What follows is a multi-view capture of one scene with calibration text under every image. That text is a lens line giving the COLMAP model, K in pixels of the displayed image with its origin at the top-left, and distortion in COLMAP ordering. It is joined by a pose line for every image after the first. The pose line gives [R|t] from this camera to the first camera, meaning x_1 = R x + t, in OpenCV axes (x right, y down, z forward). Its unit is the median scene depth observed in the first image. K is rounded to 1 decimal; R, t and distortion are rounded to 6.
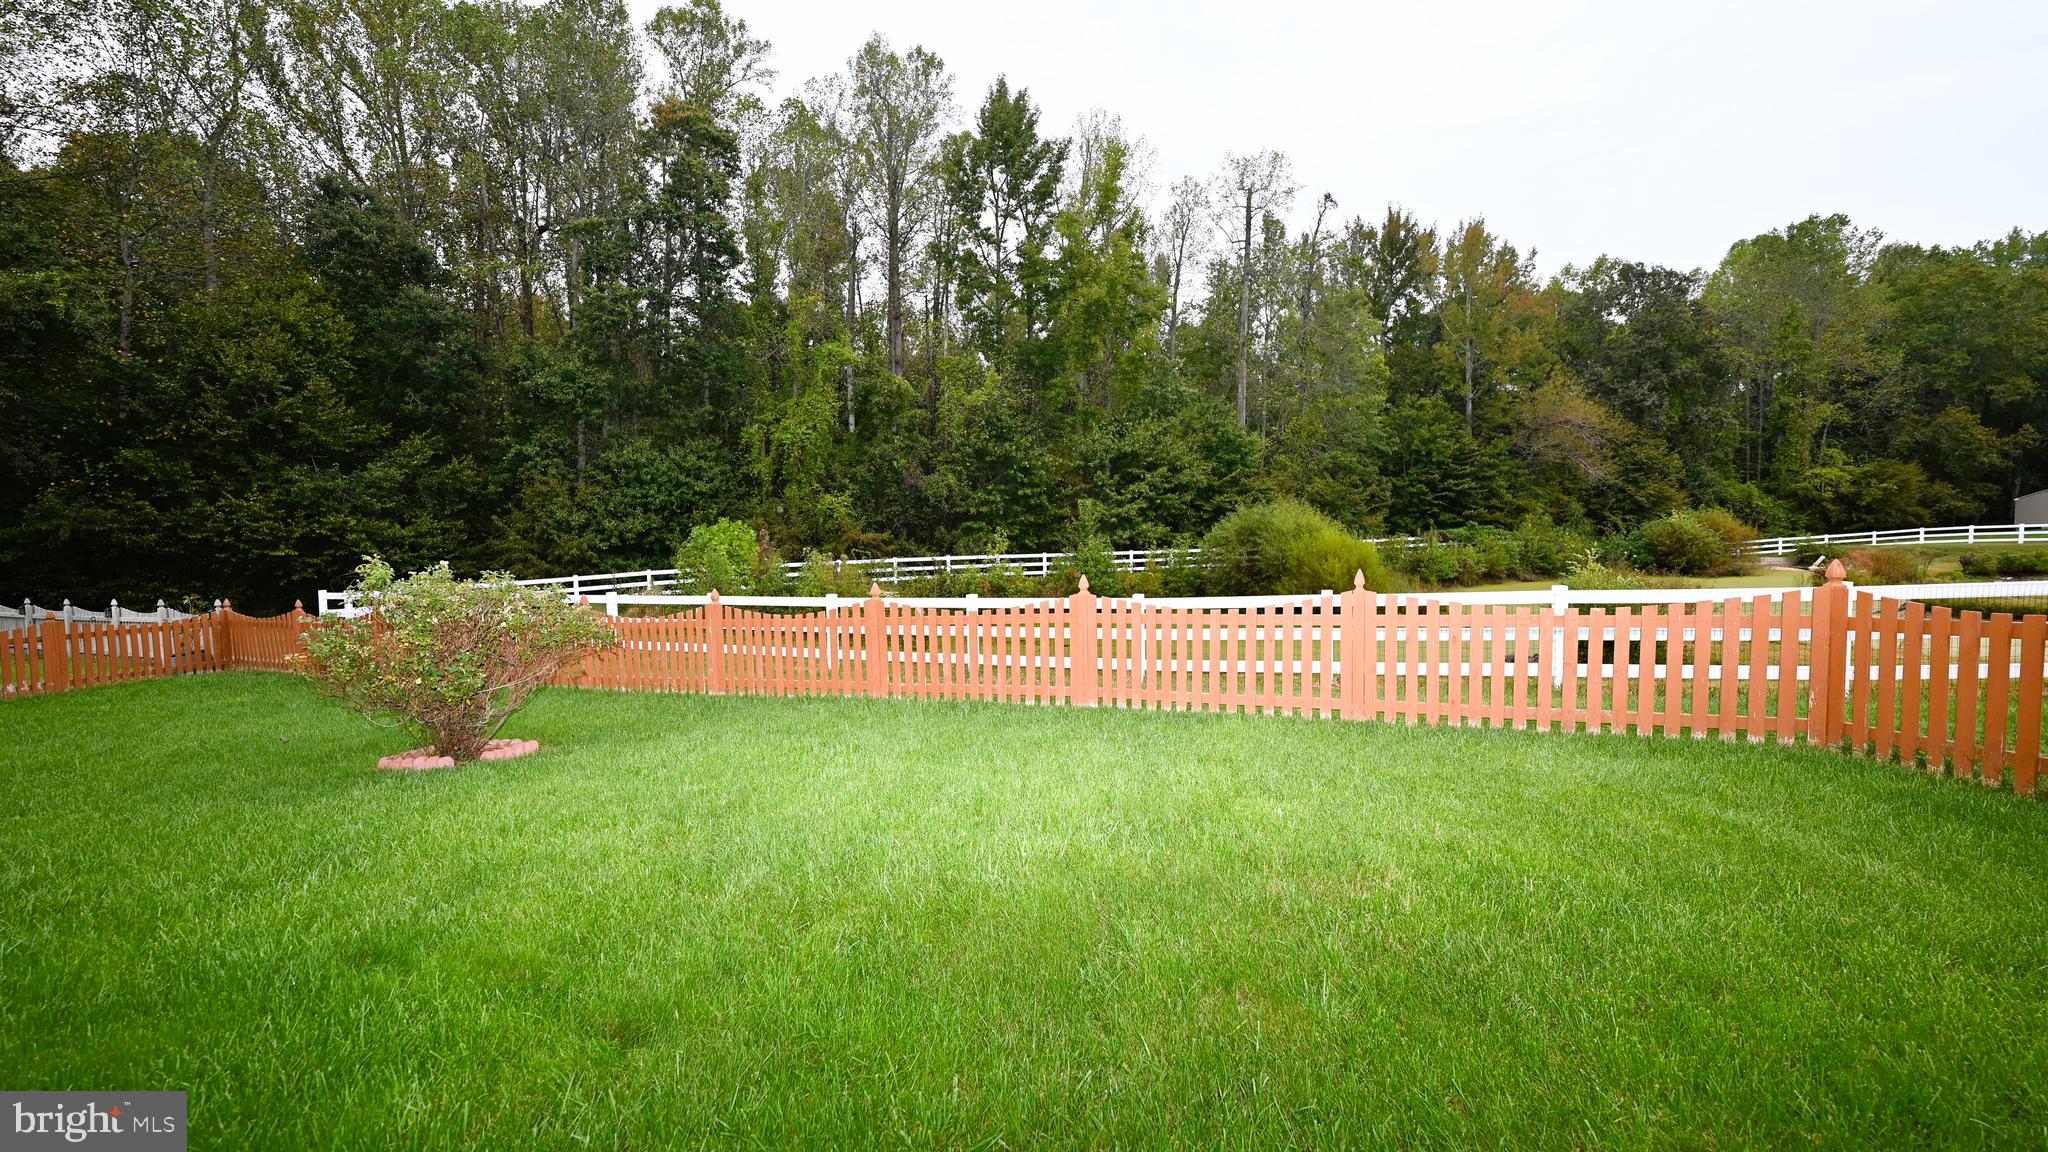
lens RADIAL K [[819.4, 0, 1027.8], [0, 819.4, 568.5], [0, 0, 1]] dist [0.000965, 0.000290]
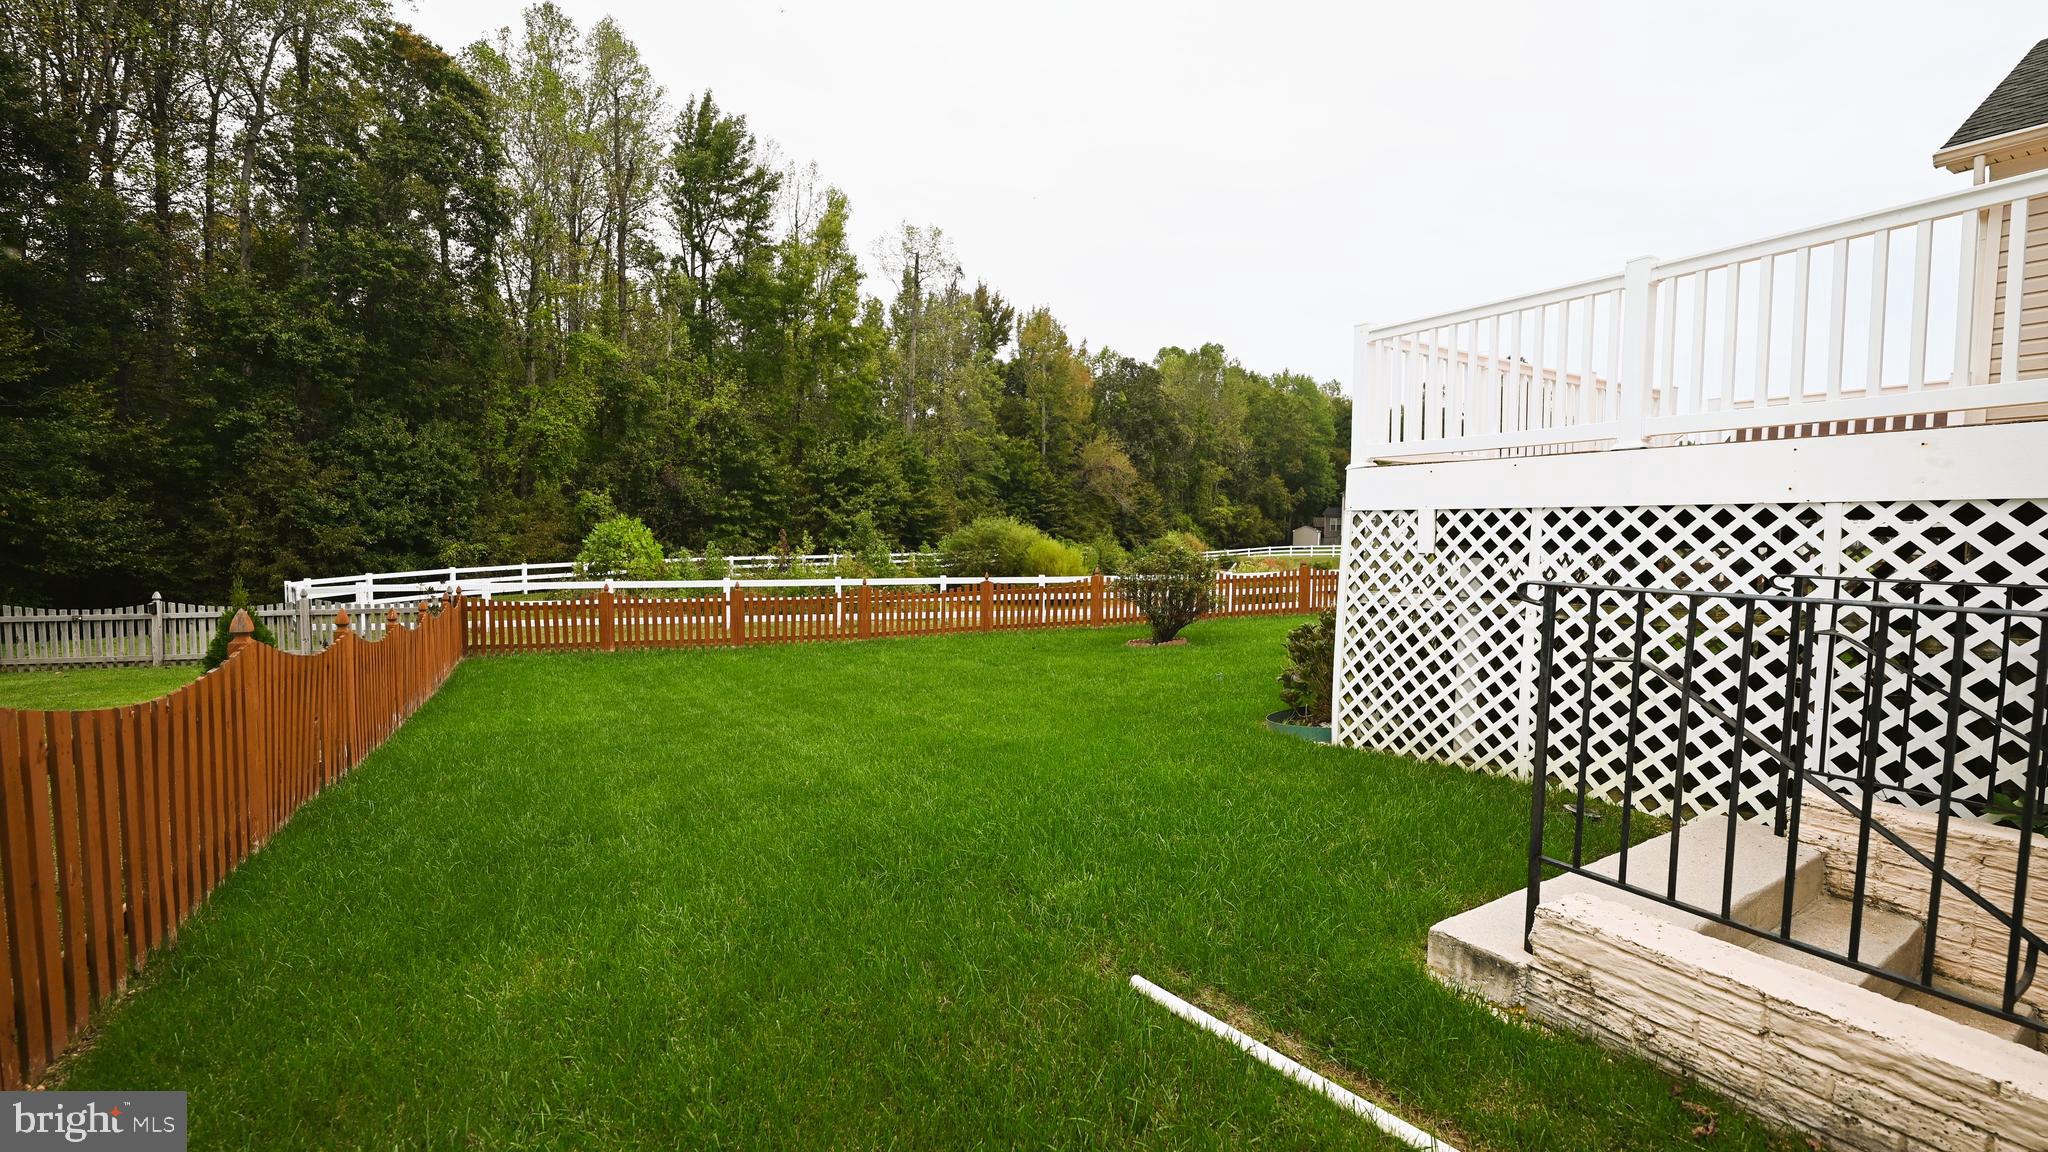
lens RADIAL K [[819.4, 0, 1025.7], [0, 819.4, 572.5], [0, 0, 1]] dist [0.000965, 0.000290]
pose [[0.810616, 0.000527, 0.585577, -0.293419], [0.000721, 0.999998, -0.001897, 0.005364], [-0.585577, 0.001960, 0.810614, -0.060409]]
